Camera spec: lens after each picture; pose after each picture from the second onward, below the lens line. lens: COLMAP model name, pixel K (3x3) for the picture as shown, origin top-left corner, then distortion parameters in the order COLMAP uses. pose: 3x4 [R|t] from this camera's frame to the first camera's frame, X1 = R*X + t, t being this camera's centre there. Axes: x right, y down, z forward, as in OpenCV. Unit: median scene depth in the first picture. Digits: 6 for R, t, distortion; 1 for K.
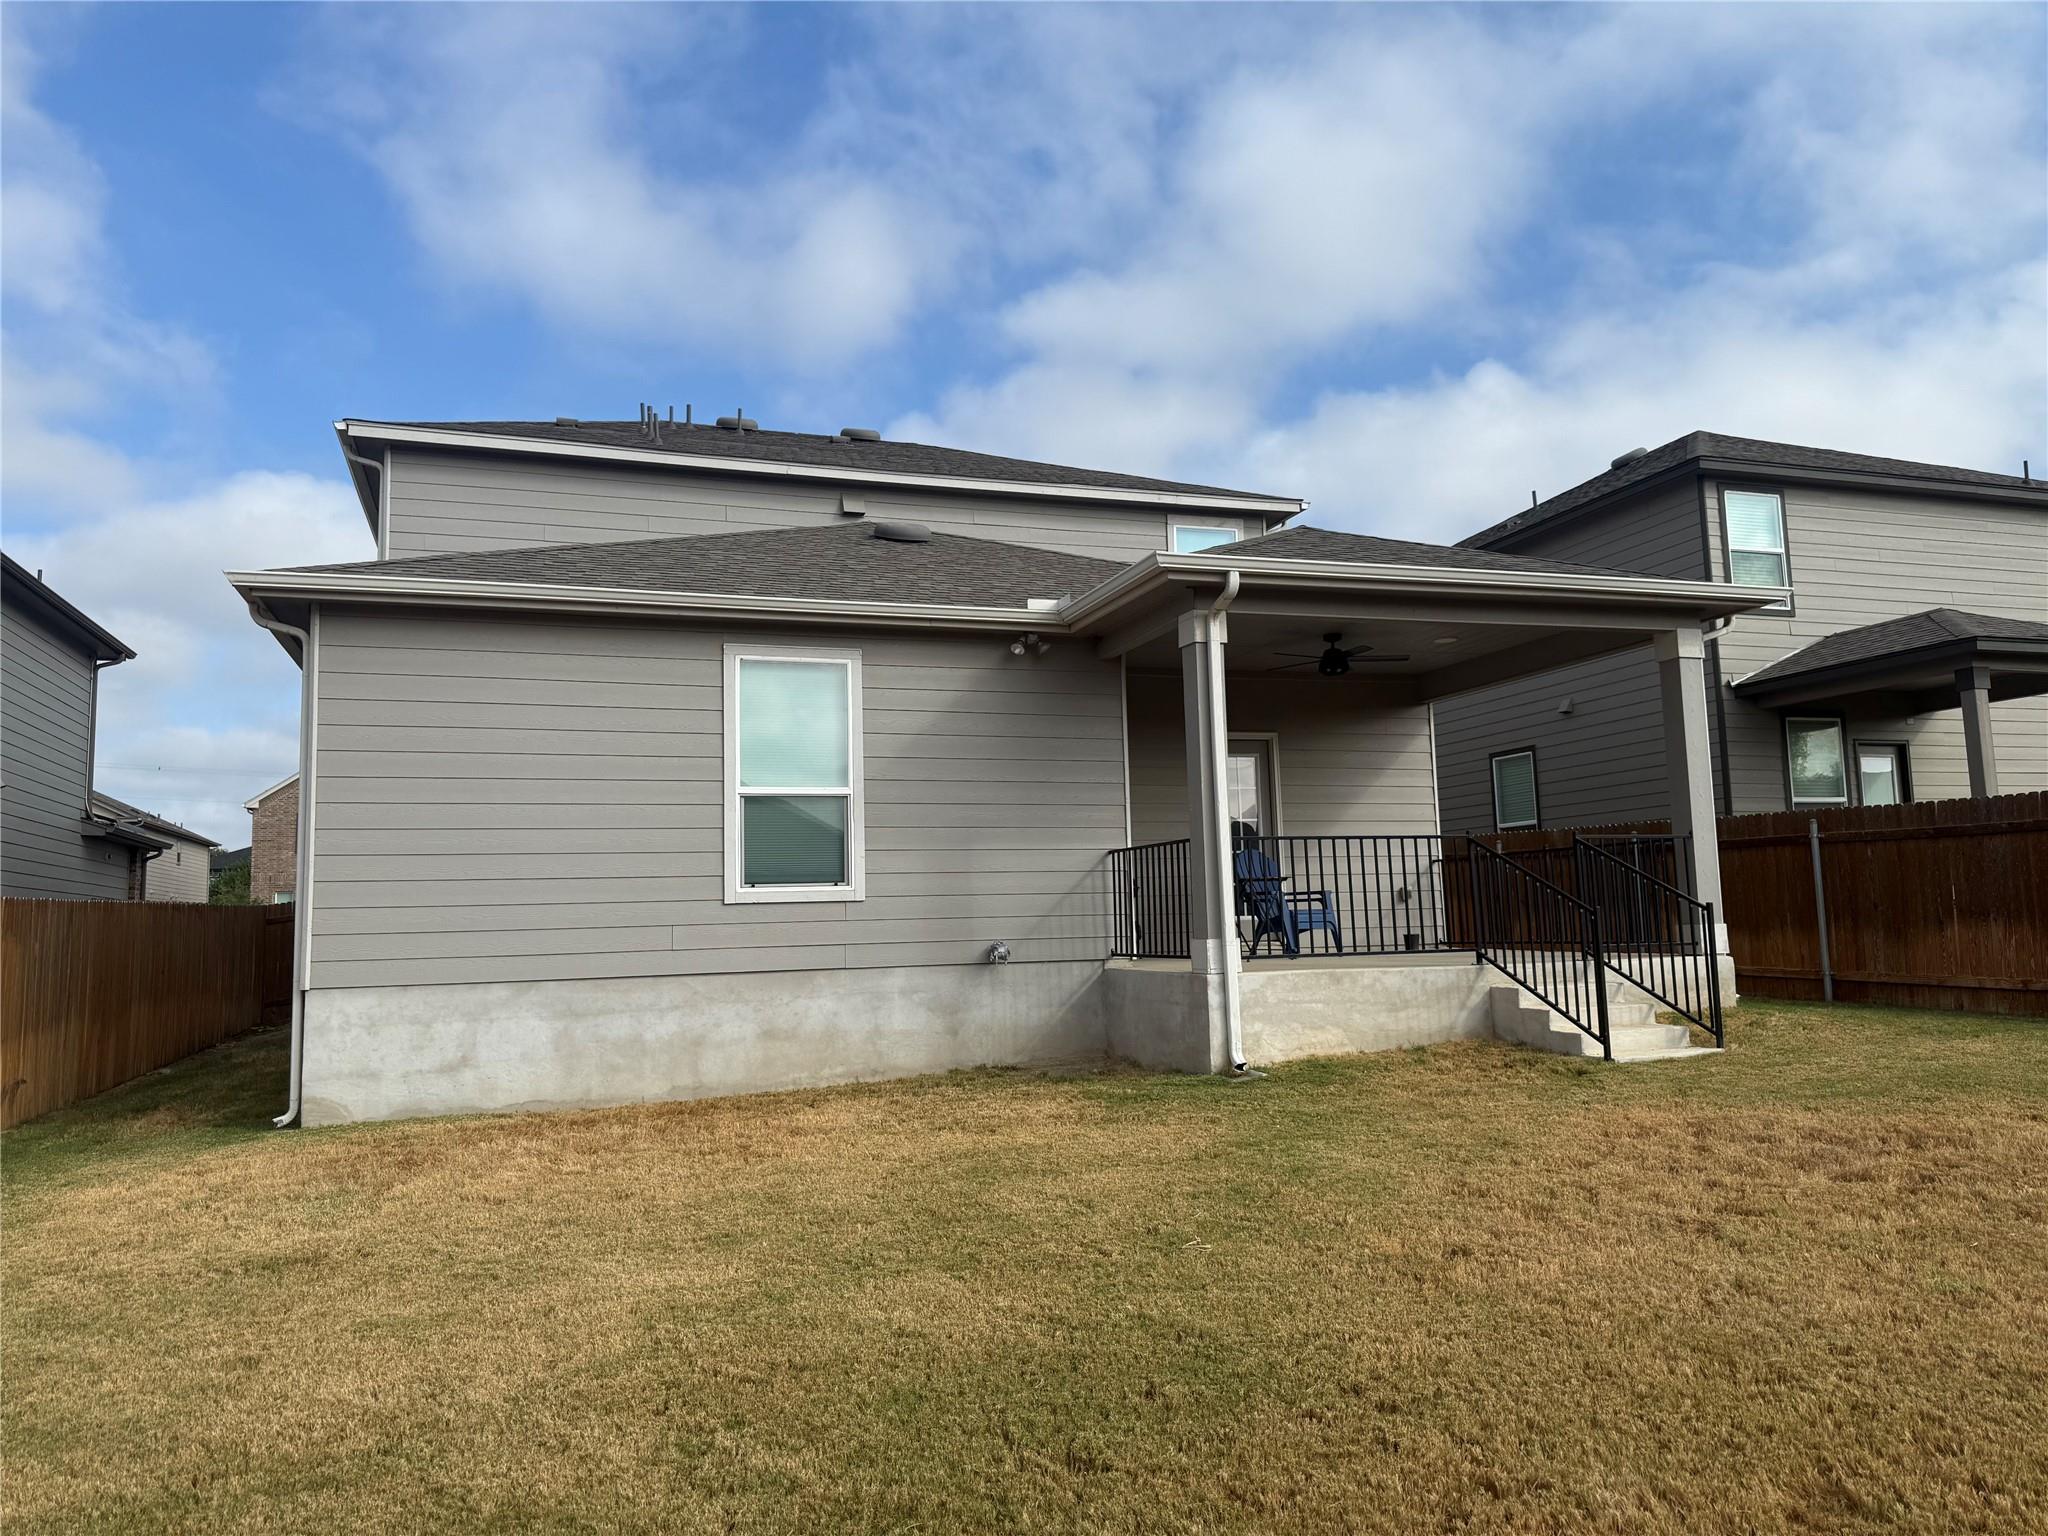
lens RADIAL K [[1471.3, 0, 1031.4], [0, 1471.3, 768.9], [0, 0, 1]] dist [0.077013, 0.000934]
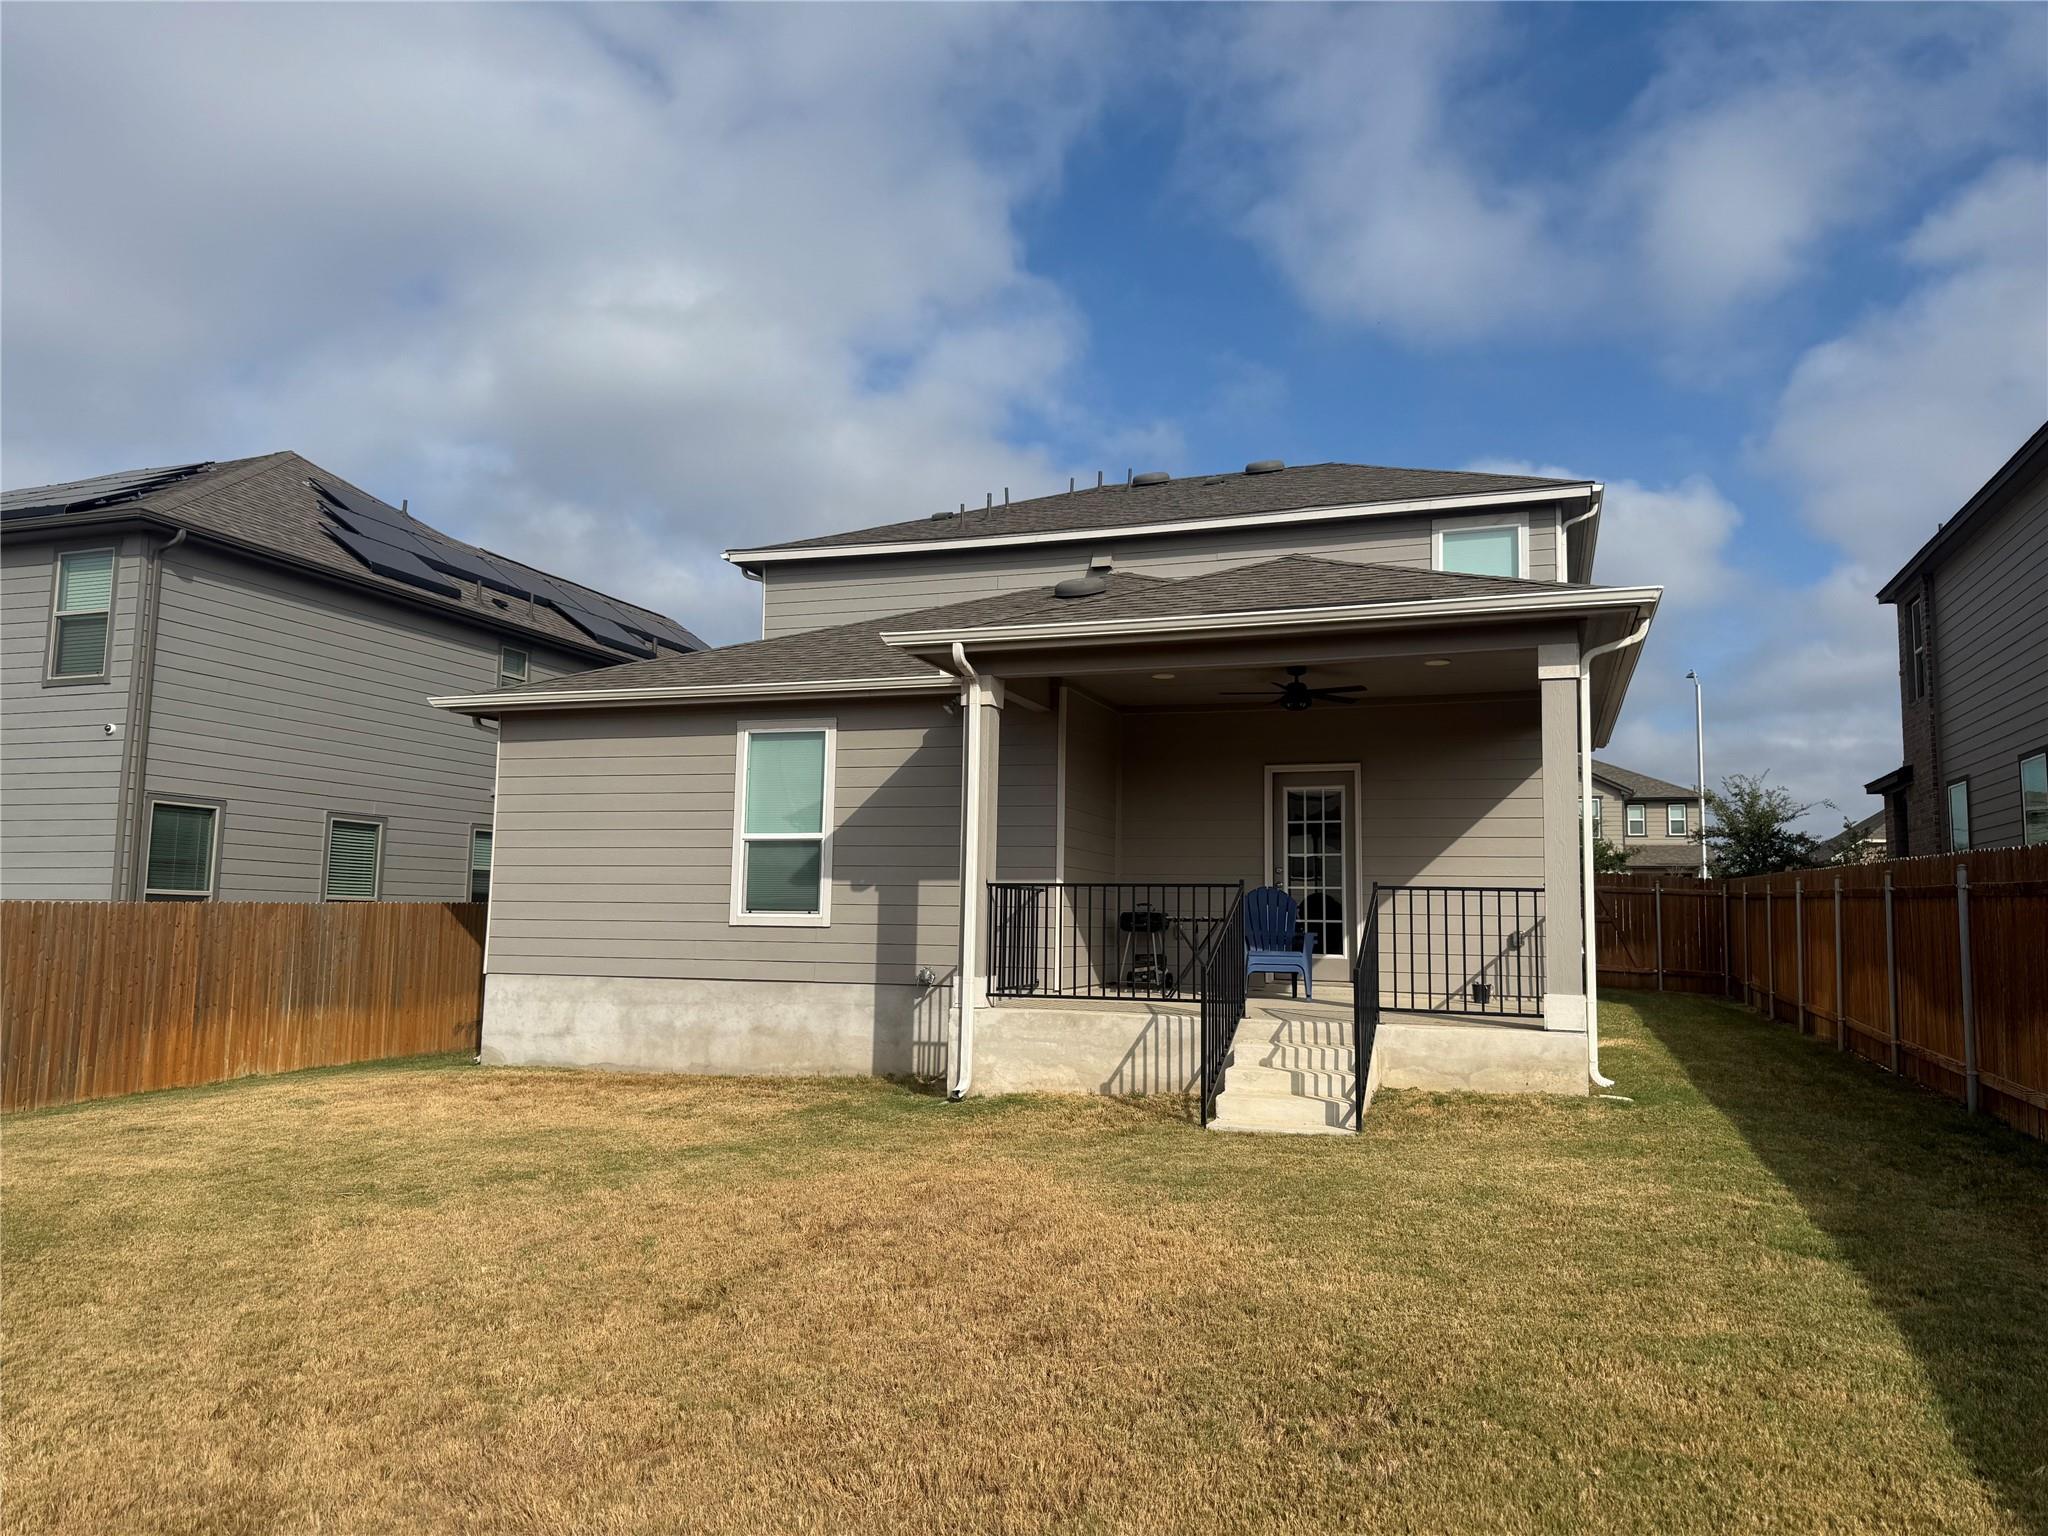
lens RADIAL K [[1471.3, 0, 1032.7], [0, 1471.3, 773.4], [0, 0, 1]] dist [0.077013, 0.000934]
pose [[0.786868, -0.023464, -0.616675, 0.800437], [0.028503, 0.999592, -0.001663, -0.031137], [0.616462, -0.016269, 0.787216, 0.155994]]
